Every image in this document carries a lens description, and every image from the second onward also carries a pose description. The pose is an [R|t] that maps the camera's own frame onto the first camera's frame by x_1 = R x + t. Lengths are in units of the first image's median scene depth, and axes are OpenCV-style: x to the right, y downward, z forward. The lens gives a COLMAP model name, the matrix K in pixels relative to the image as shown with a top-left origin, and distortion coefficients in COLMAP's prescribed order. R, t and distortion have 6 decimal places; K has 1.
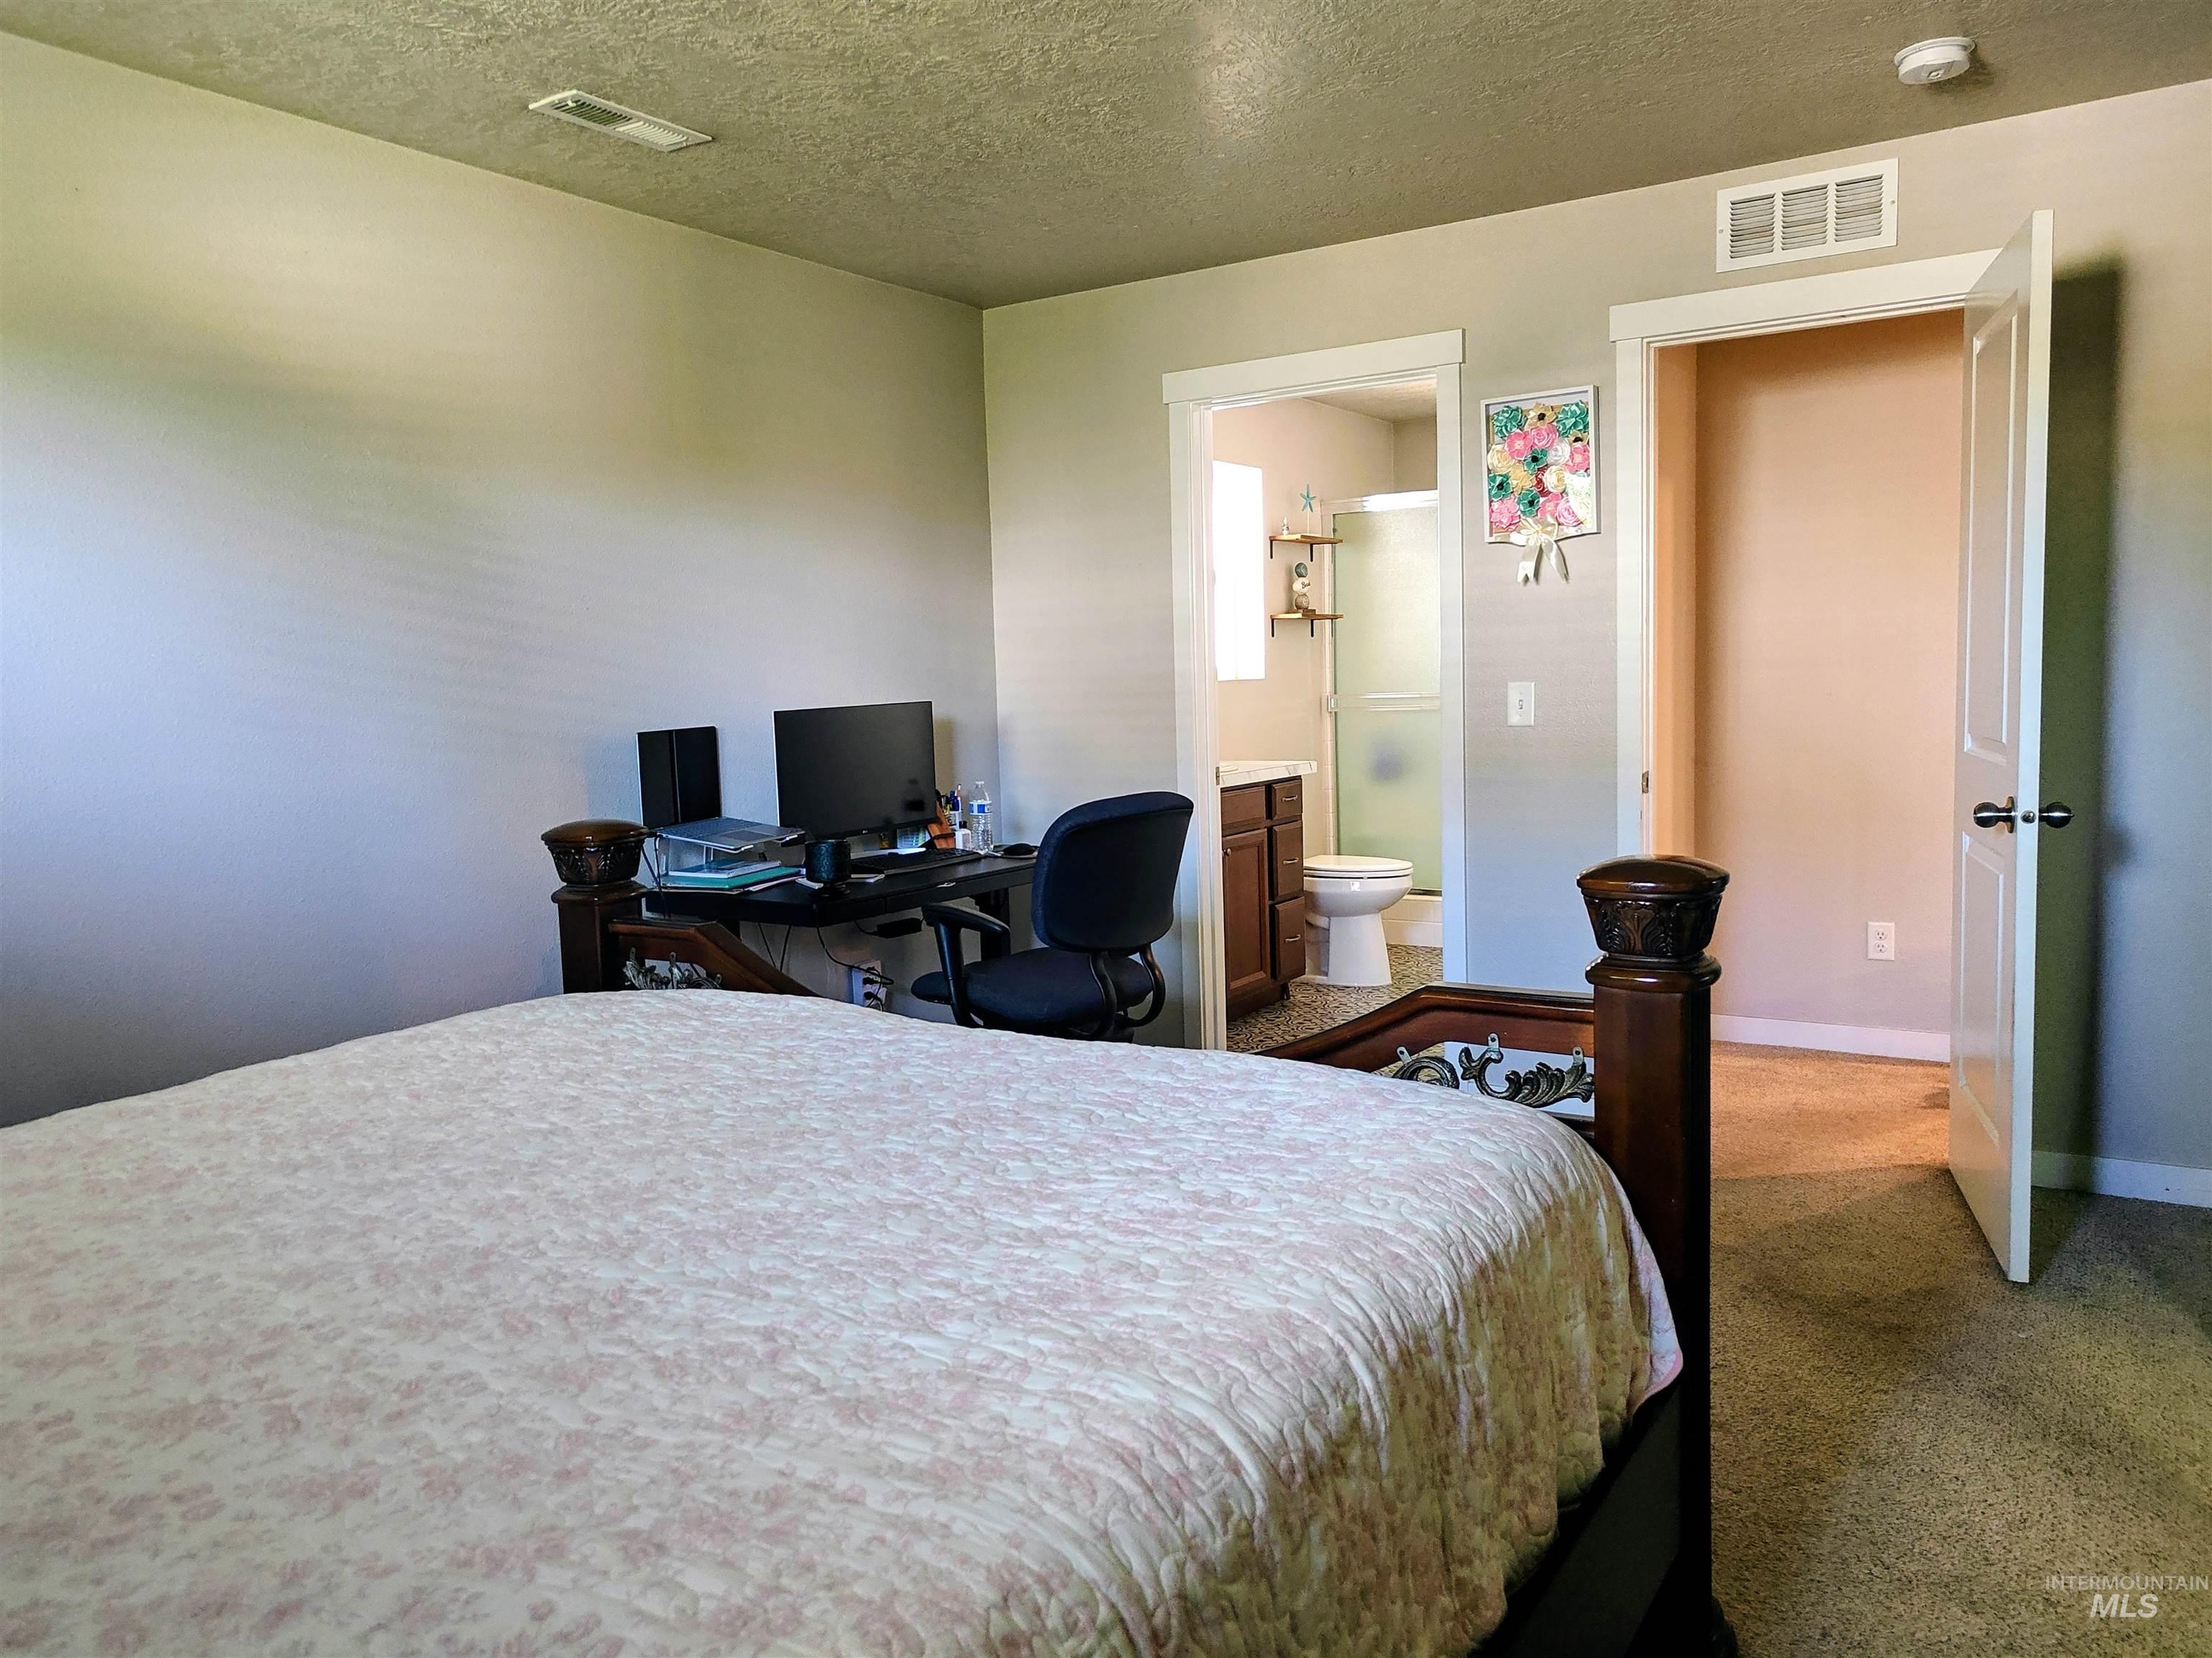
lens RADIAL K [[1551.0, 0, 1106.0], [0, 1551.0, 829.0], [0, 0, 1]] dist [0.009184, 0.003438]
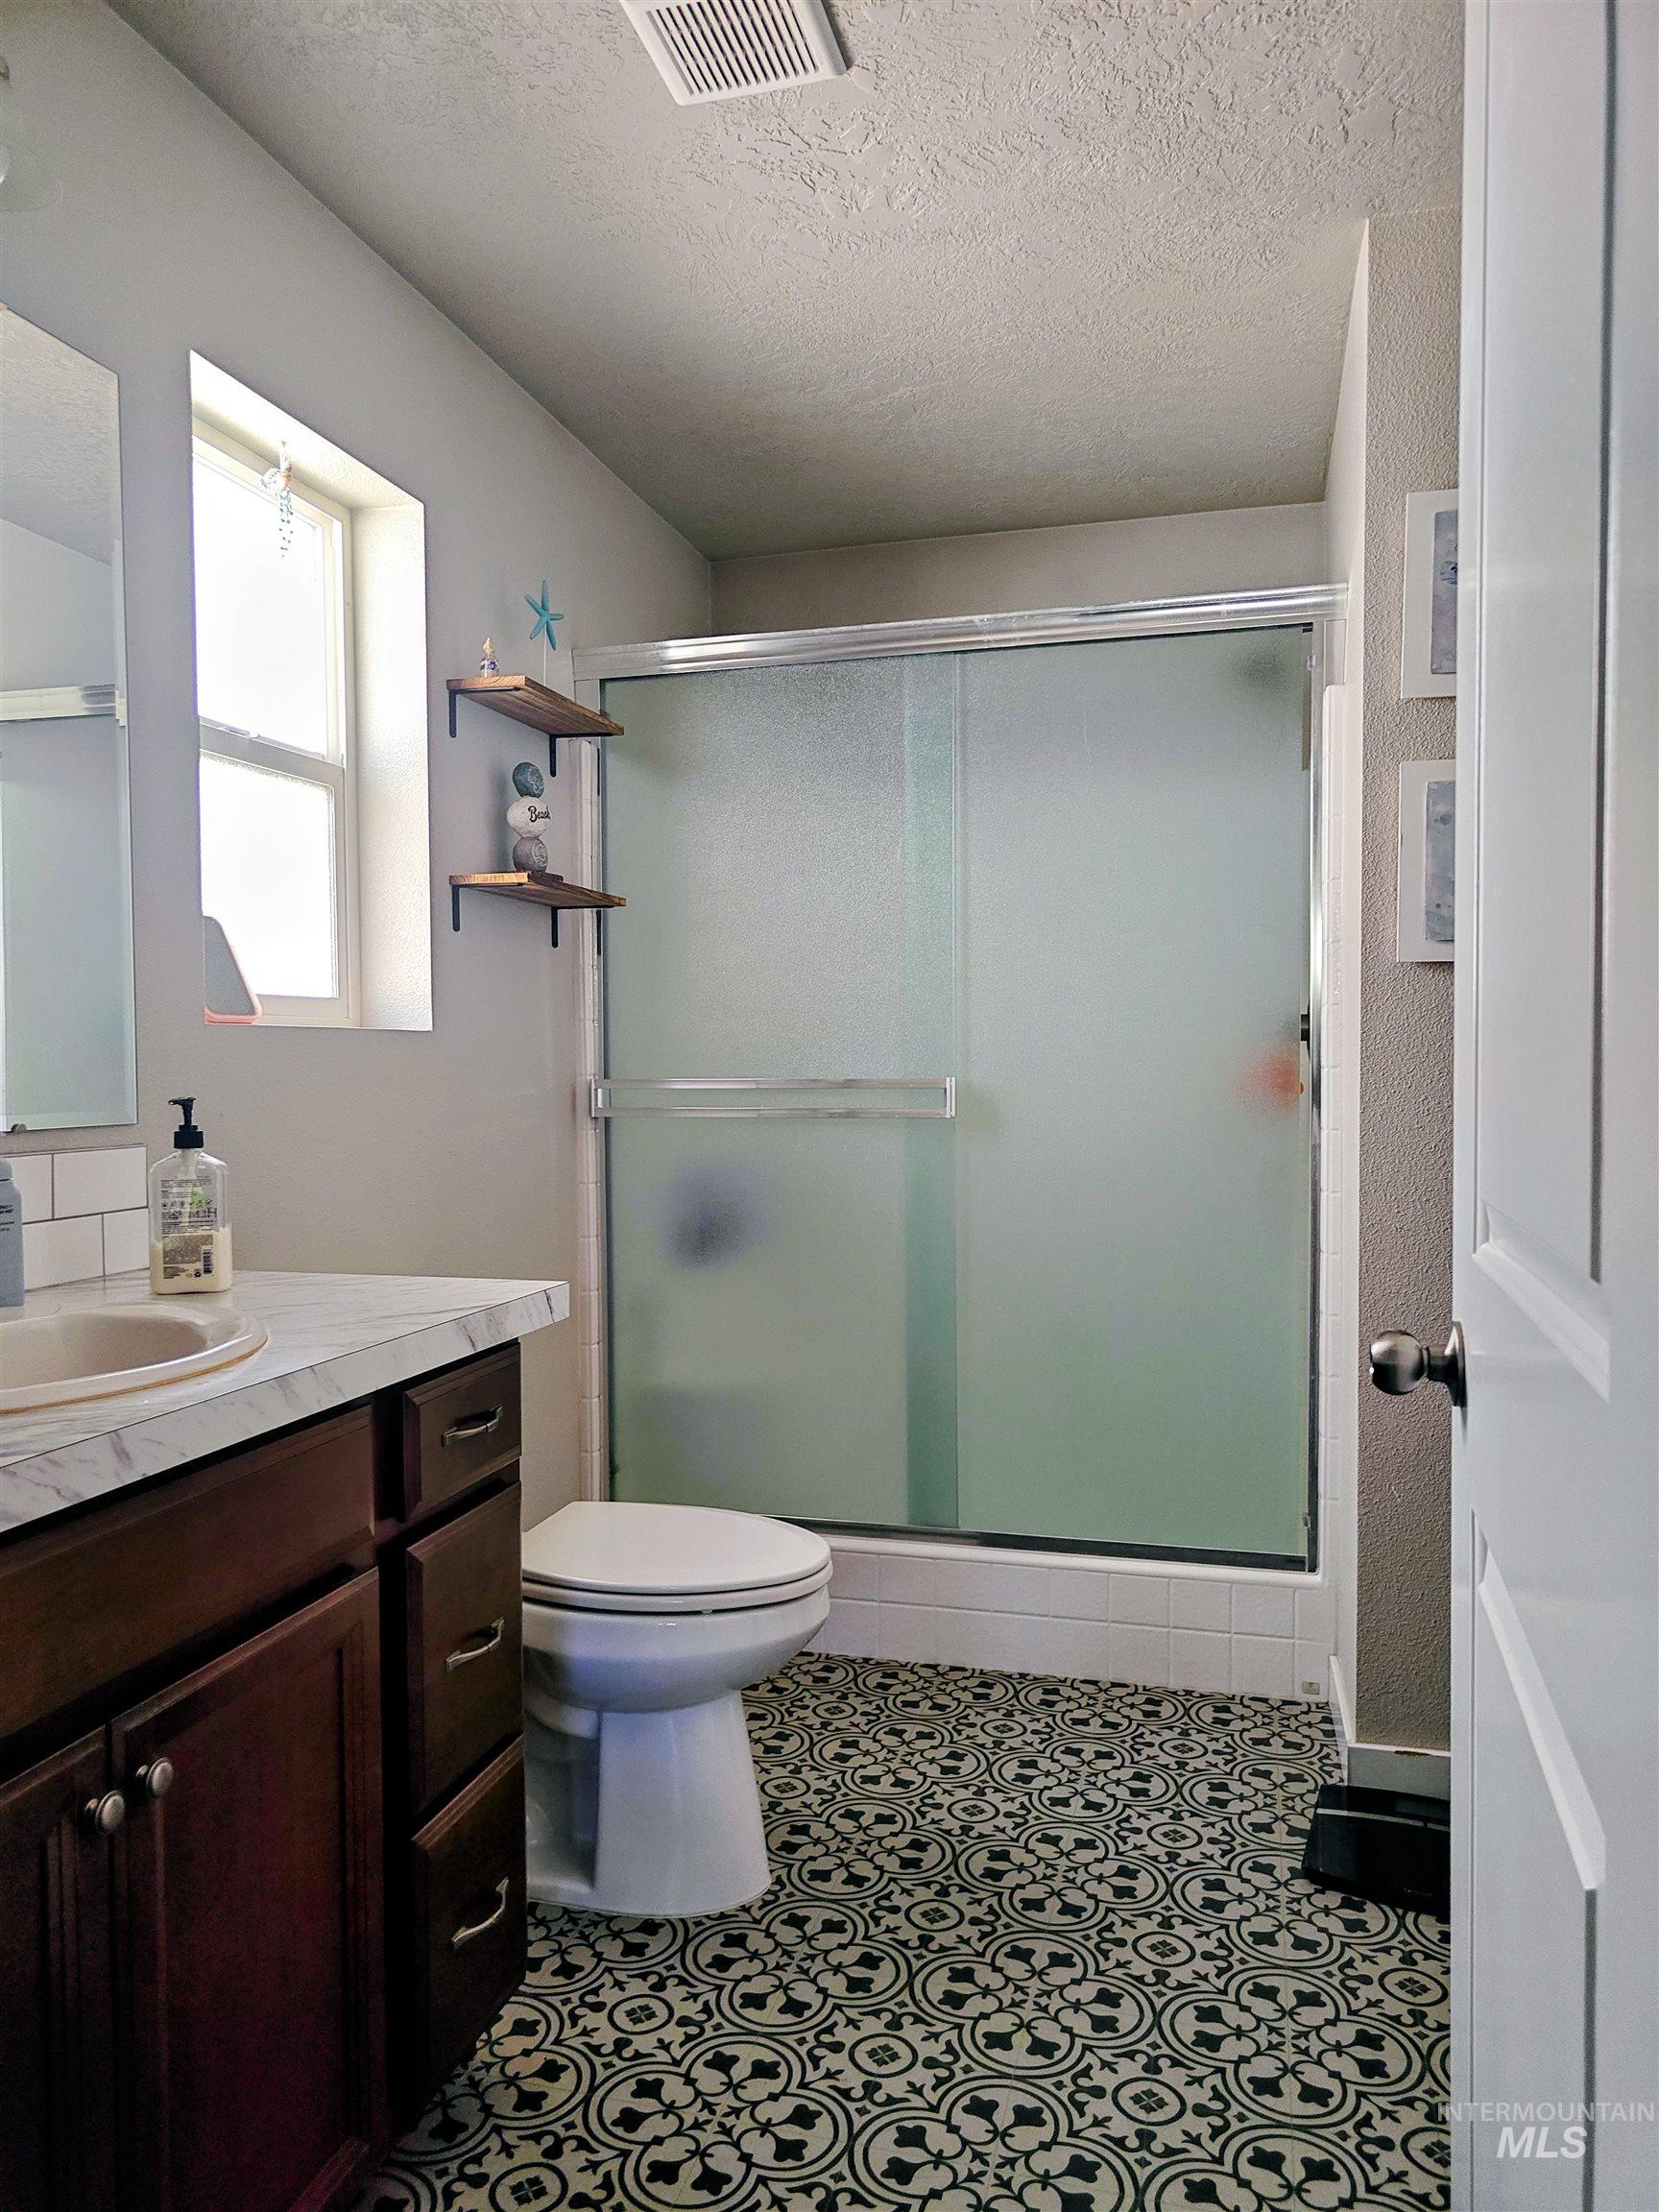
lens RADIAL K [[1551.1, 0, 829.5], [0, 1551.1, 1106.0], [0, 0, 1]] dist [0.009184, 0.003438]
pose [[0.952295, 0.015042, 0.304807, 0.077111], [0.008131, 0.997179, -0.074614, -0.046904], [-0.305070, 0.073533, 0.949487, 0.585088]]
